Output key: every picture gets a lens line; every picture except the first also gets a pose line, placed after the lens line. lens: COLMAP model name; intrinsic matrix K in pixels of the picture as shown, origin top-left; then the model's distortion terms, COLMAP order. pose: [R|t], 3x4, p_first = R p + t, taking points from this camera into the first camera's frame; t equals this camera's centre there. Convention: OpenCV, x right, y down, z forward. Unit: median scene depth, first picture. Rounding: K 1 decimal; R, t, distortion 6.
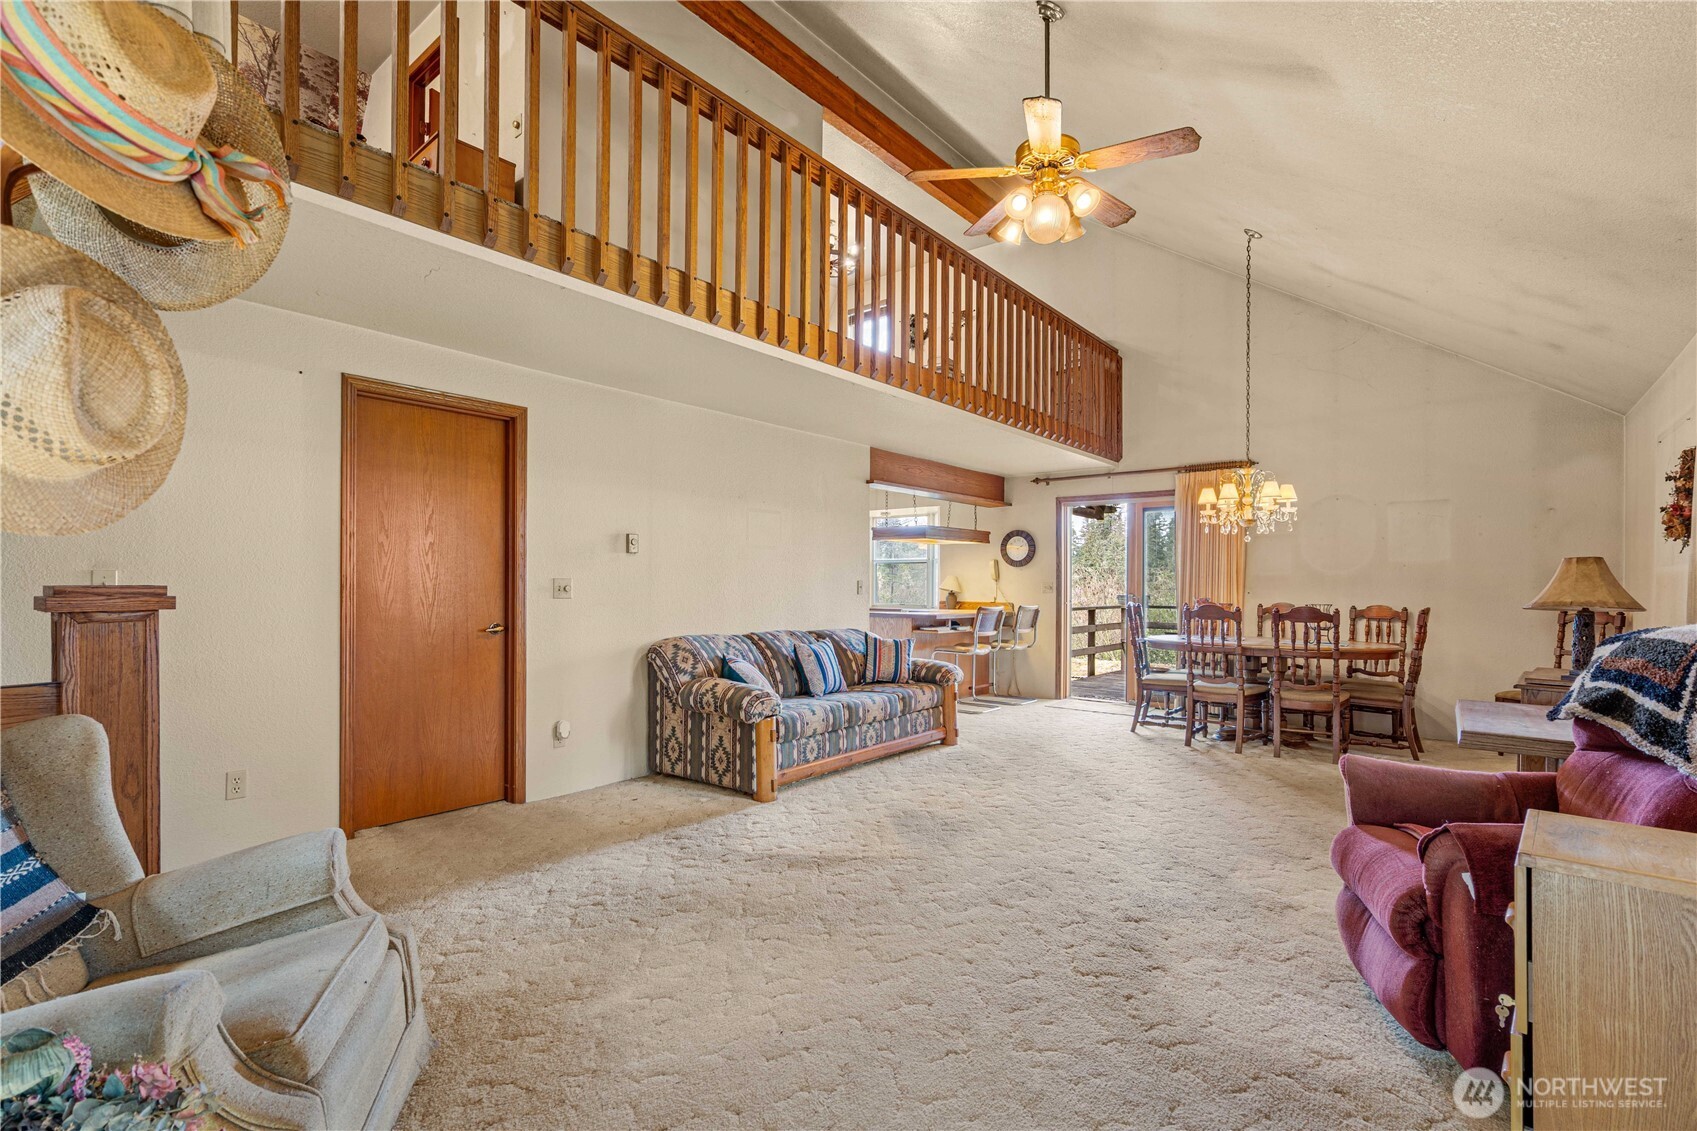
lens RADIAL K [[781.0, 0, 849.2], [0, 781.0, 578.3], [0, 0, 1]] dist [0.000342, 0.000380]
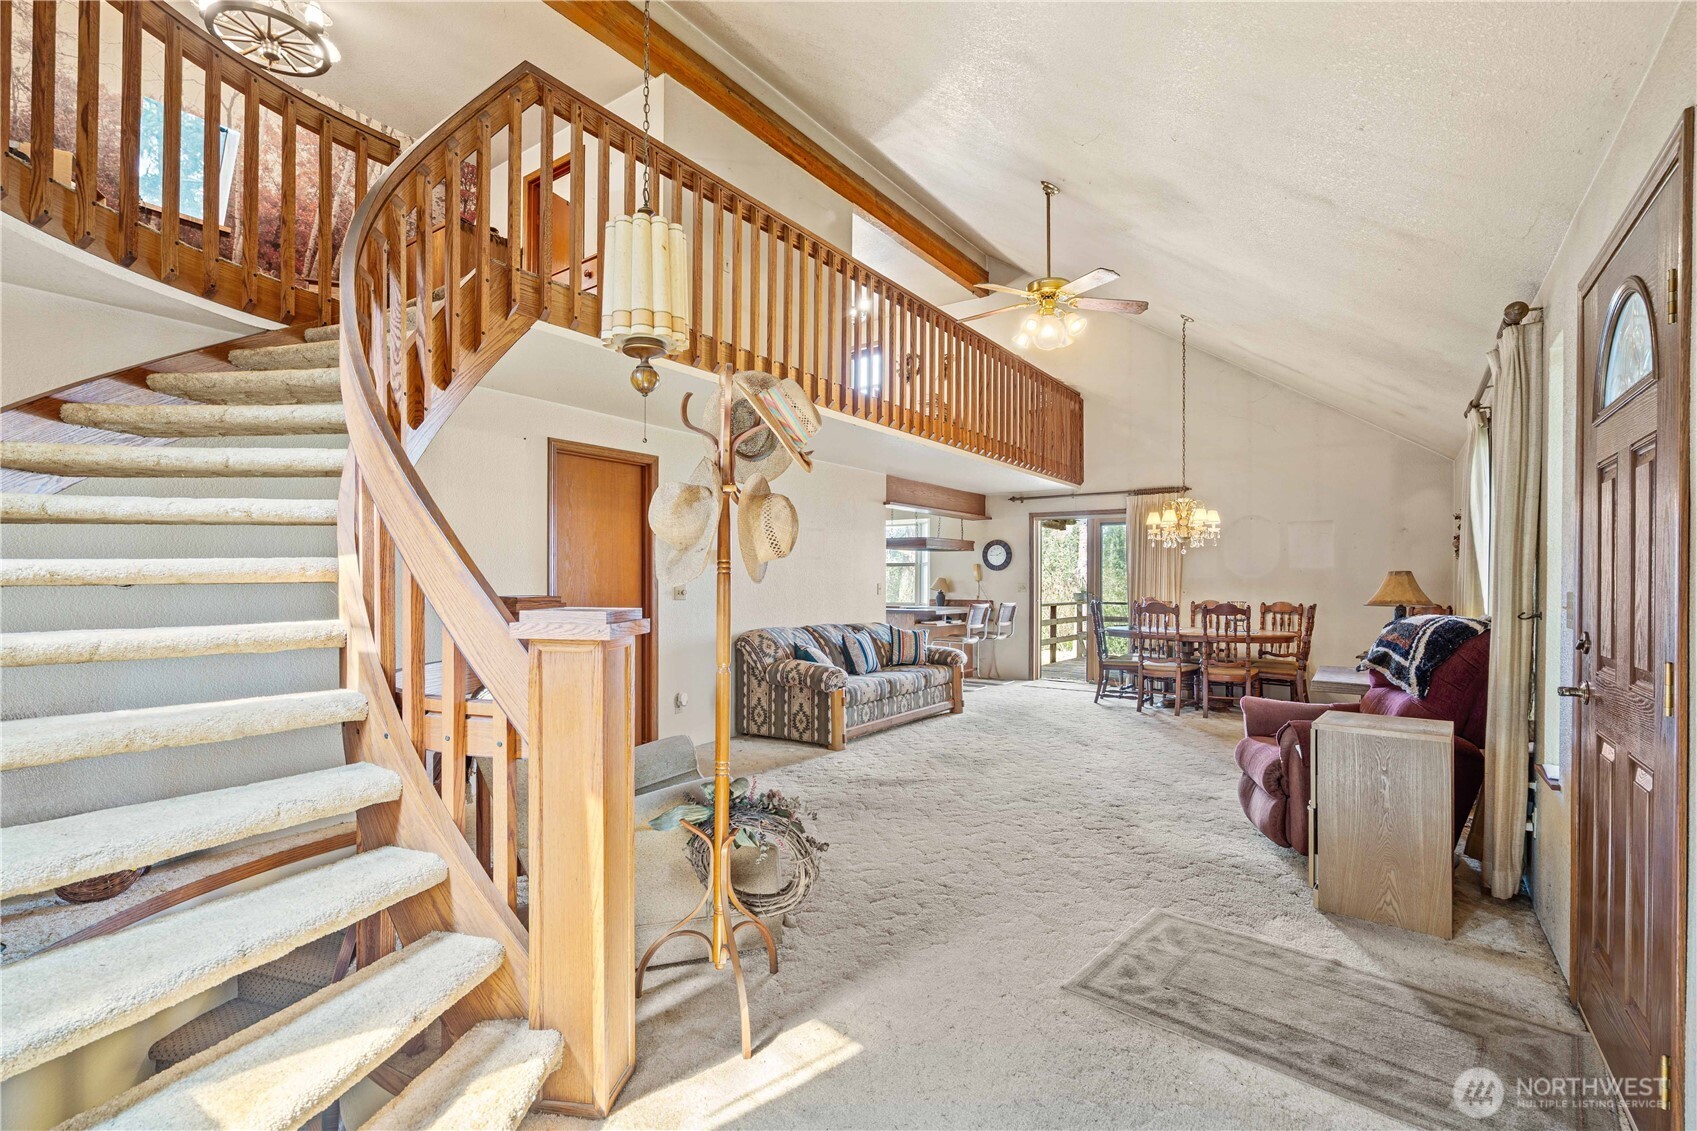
lens RADIAL K [[781.7, 0, 849.8], [0, 781.7, 573.8], [0, 0, 1]] dist [-0.001927, -0.000181]
pose [[0.997479, -0.001290, 0.070954, -0.141546], [0.001341, 0.999999, -0.000677, -0.013667], [-0.070953, 0.000771, 0.997479, -0.267362]]
